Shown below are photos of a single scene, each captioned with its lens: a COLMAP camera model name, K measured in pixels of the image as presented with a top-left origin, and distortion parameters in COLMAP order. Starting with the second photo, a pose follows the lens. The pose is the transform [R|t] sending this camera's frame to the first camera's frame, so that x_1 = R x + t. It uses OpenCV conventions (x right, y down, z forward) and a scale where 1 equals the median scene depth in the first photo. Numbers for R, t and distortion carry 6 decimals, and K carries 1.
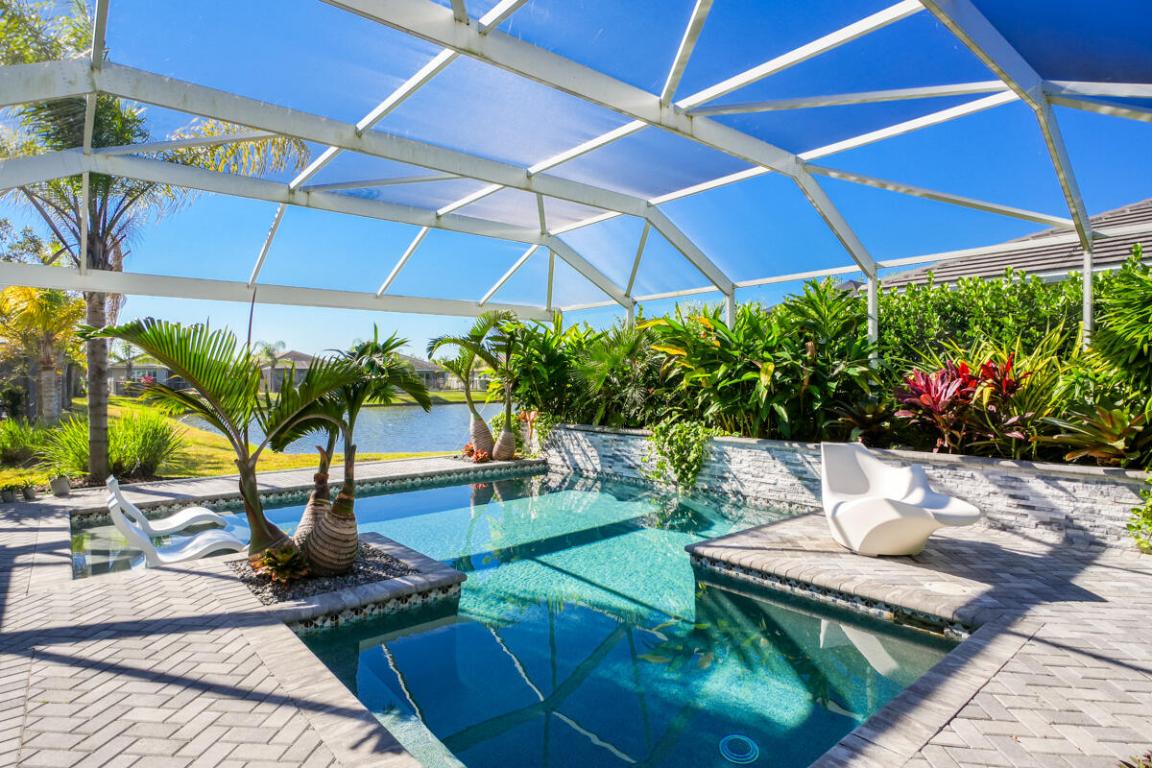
lens RADIAL K [[626.6, 0, 565.6], [0, 626.6, 383.7], [0, 0, 1]] dist [-0.003261, -0.000276]
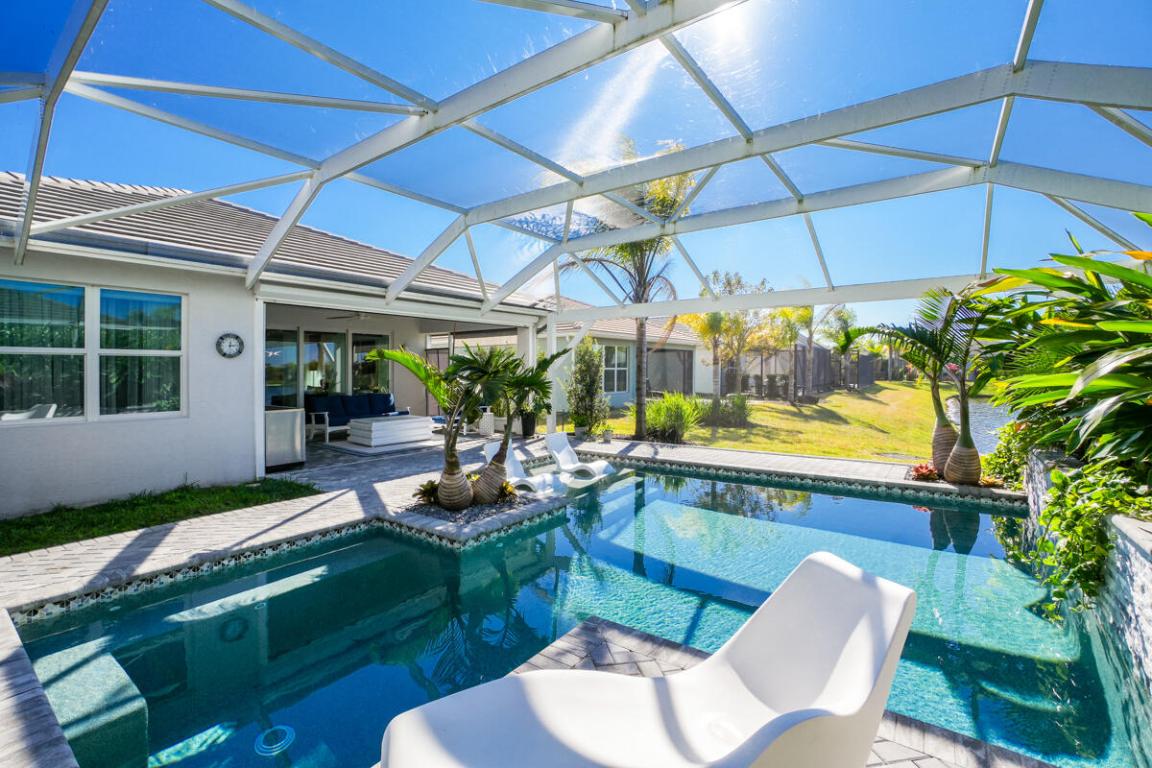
lens RADIAL K [[521.7, 0, 573.8], [0, 521.7, 380.0], [0, 0, 1]] dist [-0.061817, 0.020583]
pose [[0.247758, 0.014535, -0.968713, 0.809184], [-0.004783, 0.999894, 0.013779, -0.019109], [0.968810, 0.001219, 0.247801, 0.876328]]
